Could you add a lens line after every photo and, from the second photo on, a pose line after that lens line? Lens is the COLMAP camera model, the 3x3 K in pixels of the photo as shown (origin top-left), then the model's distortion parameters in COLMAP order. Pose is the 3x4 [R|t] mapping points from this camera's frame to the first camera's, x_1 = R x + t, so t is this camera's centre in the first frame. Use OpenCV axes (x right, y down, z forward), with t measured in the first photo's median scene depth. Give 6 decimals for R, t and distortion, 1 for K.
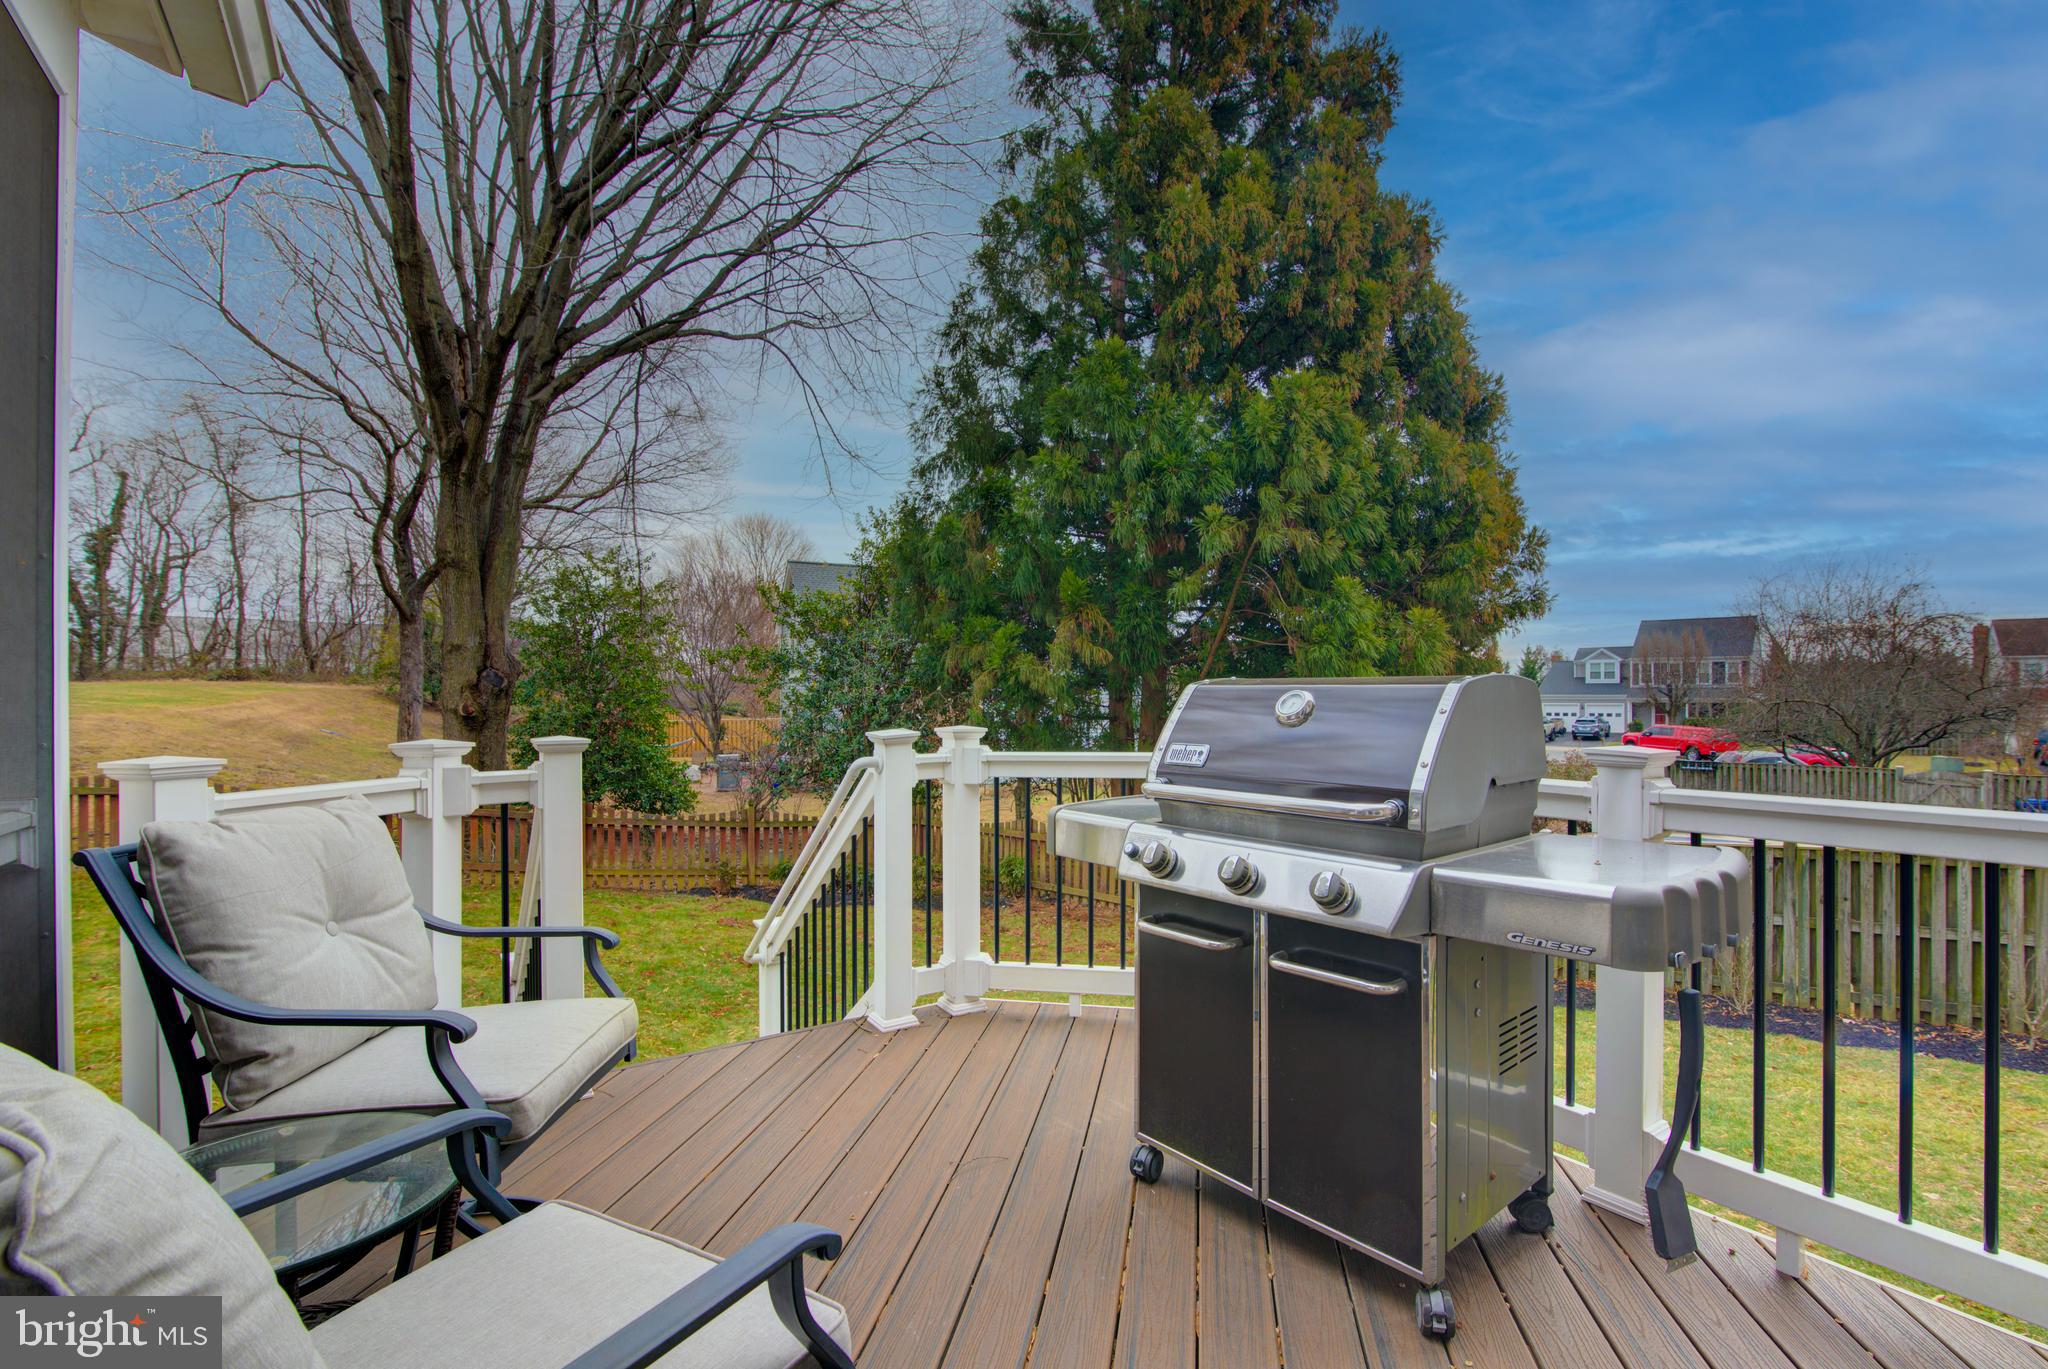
lens RADIAL K [[931.3, 0, 1025.1], [0, 931.3, 694.9], [0, 0, 1]] dist [-0.020072, 0.001507]
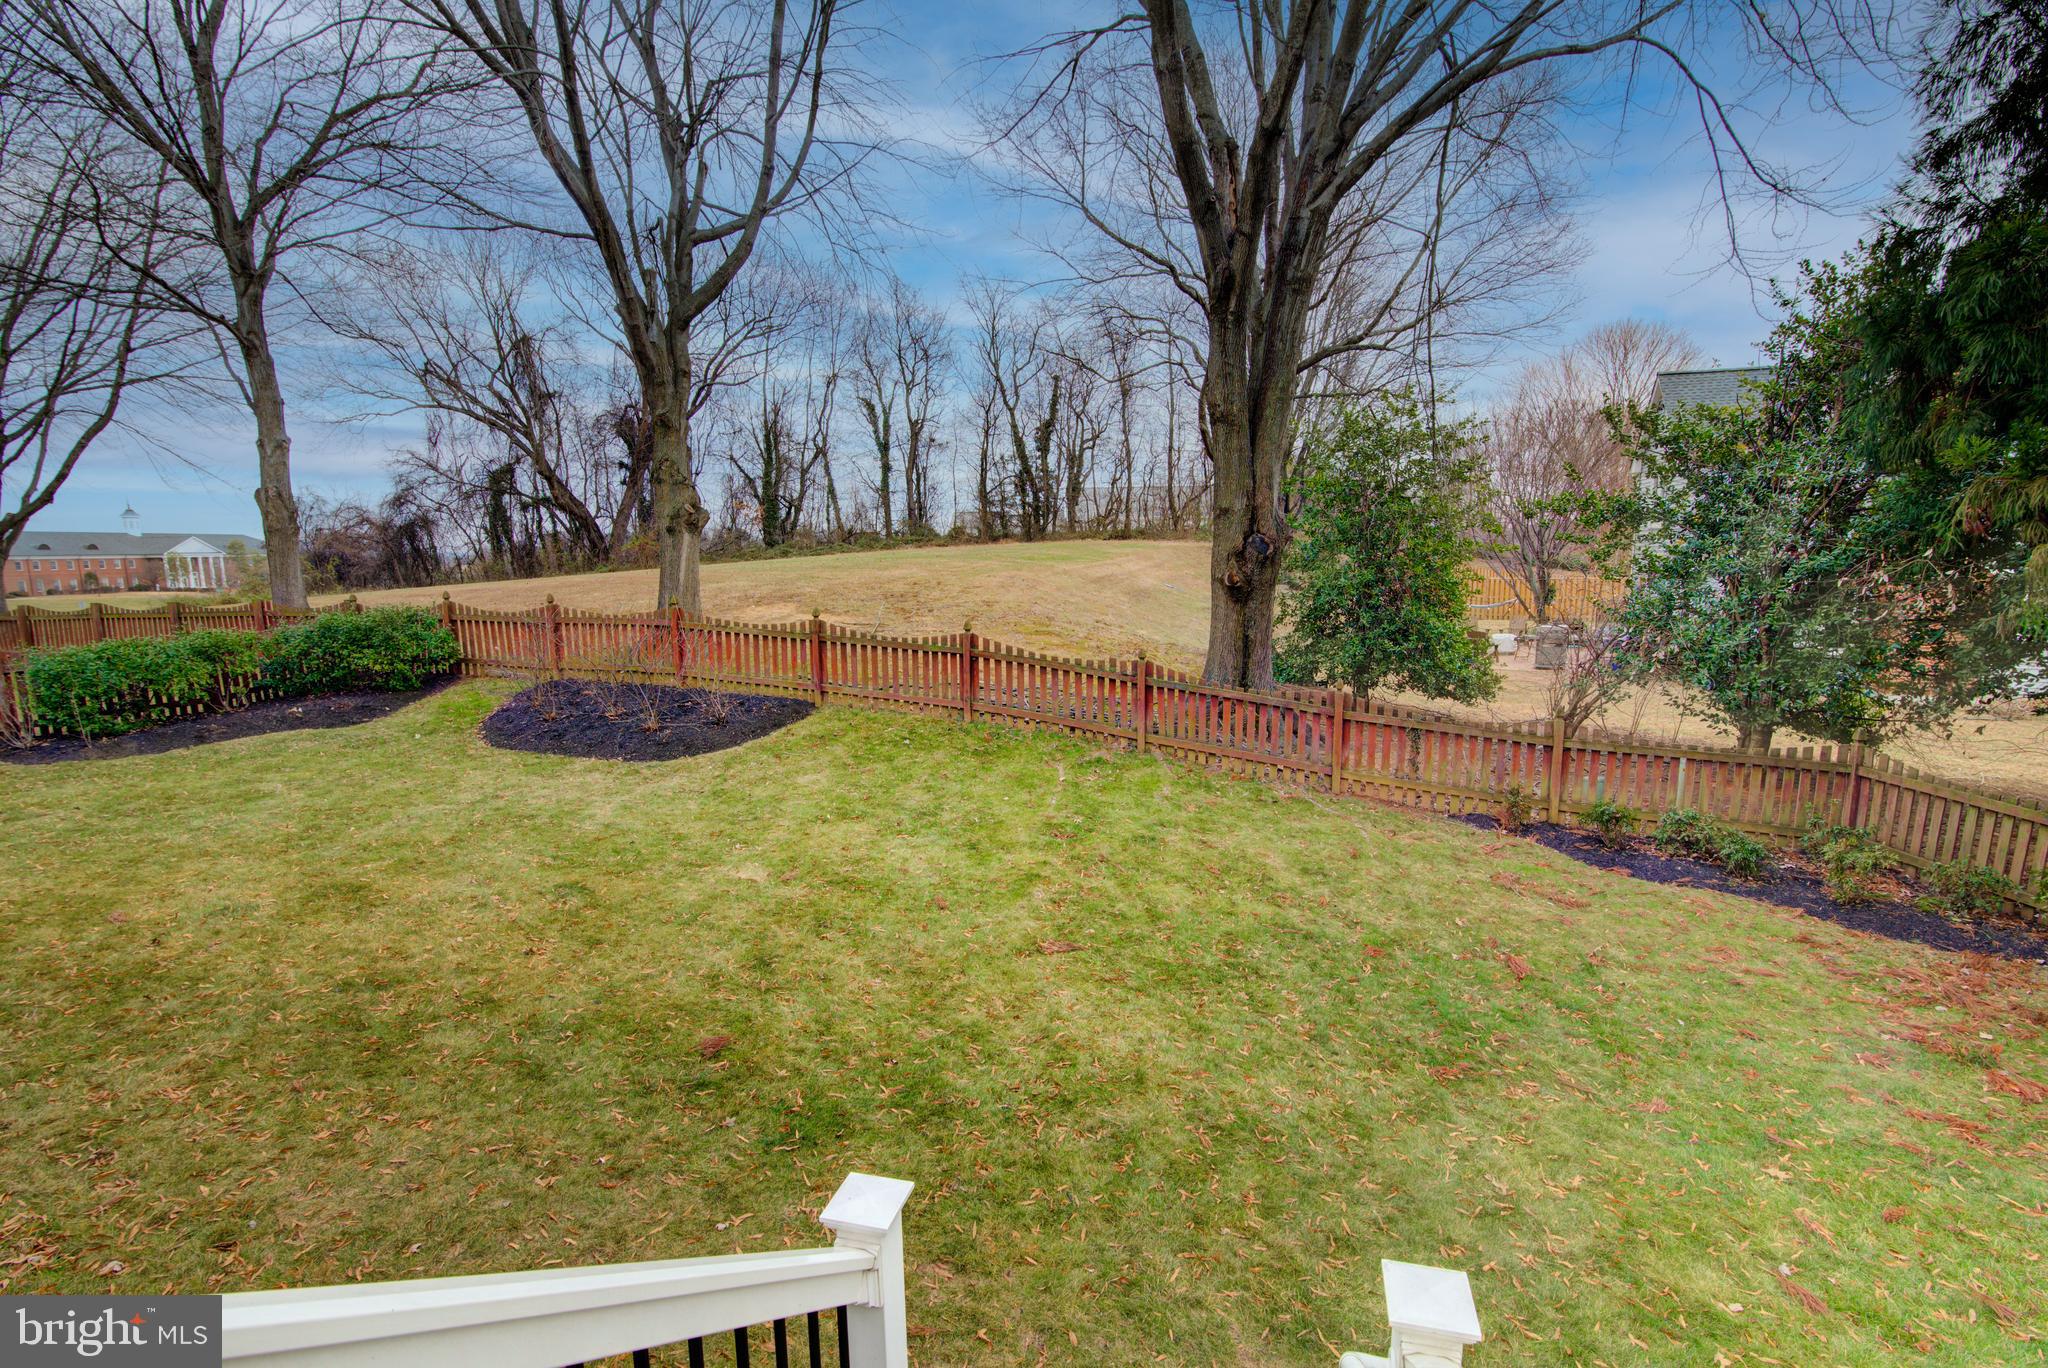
lens RADIAL K [[931.3, 0, 1025.1], [0, 931.3, 694.4], [0, 0, 1]] dist [-0.020072, 0.001507]
pose [[0.668804, 0.107448, -0.735633, -0.024199], [0.011495, 0.987888, 0.154743, -0.008989], [0.743350, -0.111949, 0.659468, 0.117874]]
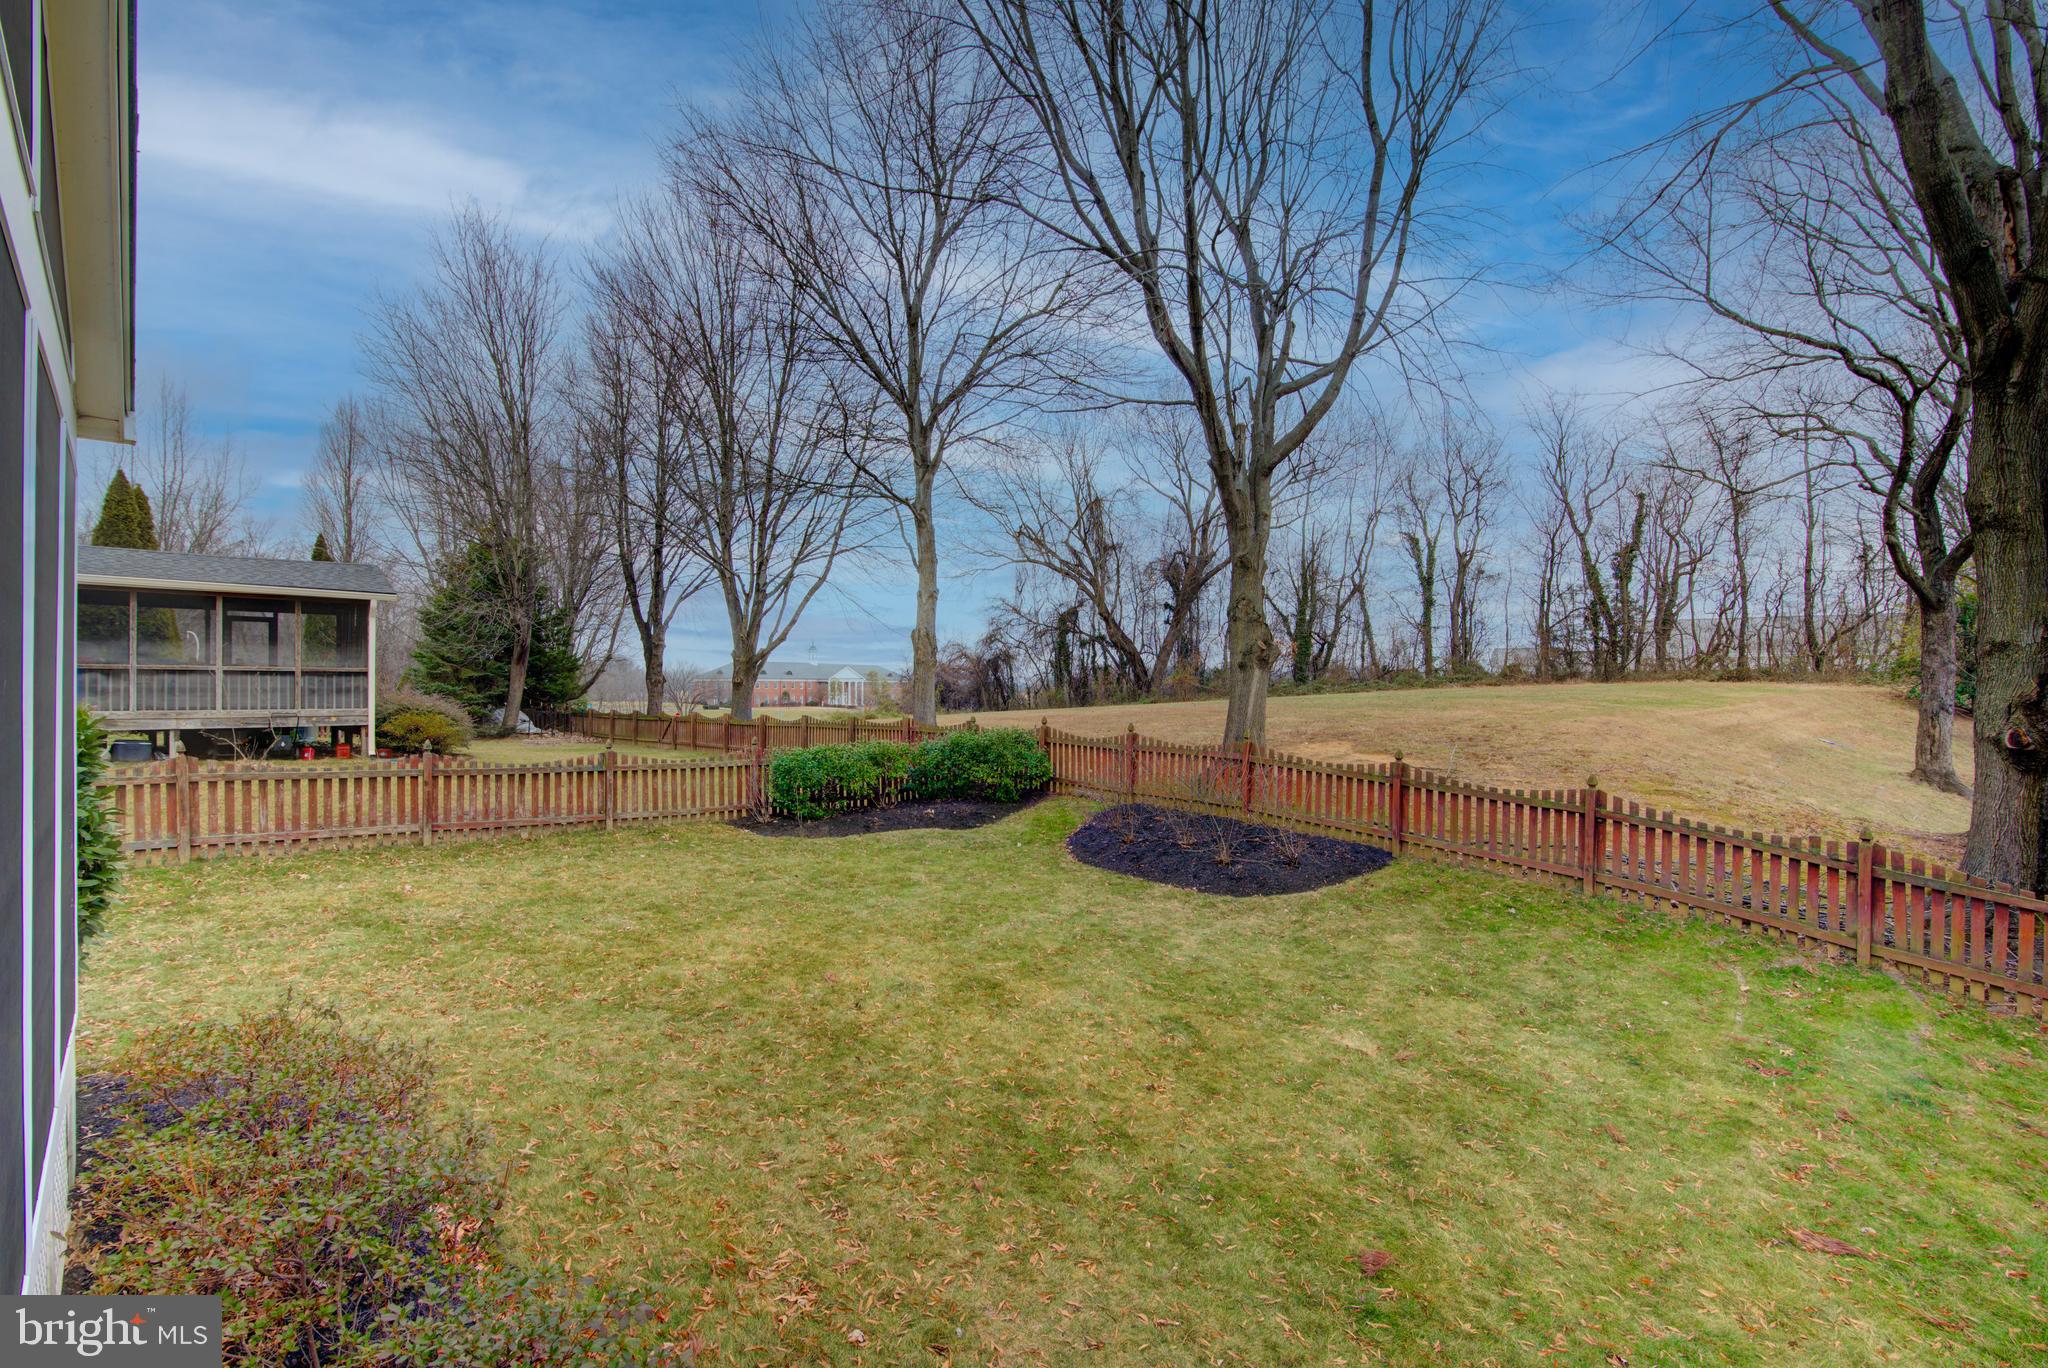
lens RADIAL K [[931.3, 0, 1025.1], [0, 931.3, 694.4], [0, 0, 1]] dist [-0.020072, 0.001507]
pose [[0.192405, 0.010694, -0.981257, -0.054421], [-0.006961, 0.999930, 0.009533, -0.009680], [0.981291, 0.004997, 0.192466, 0.095371]]
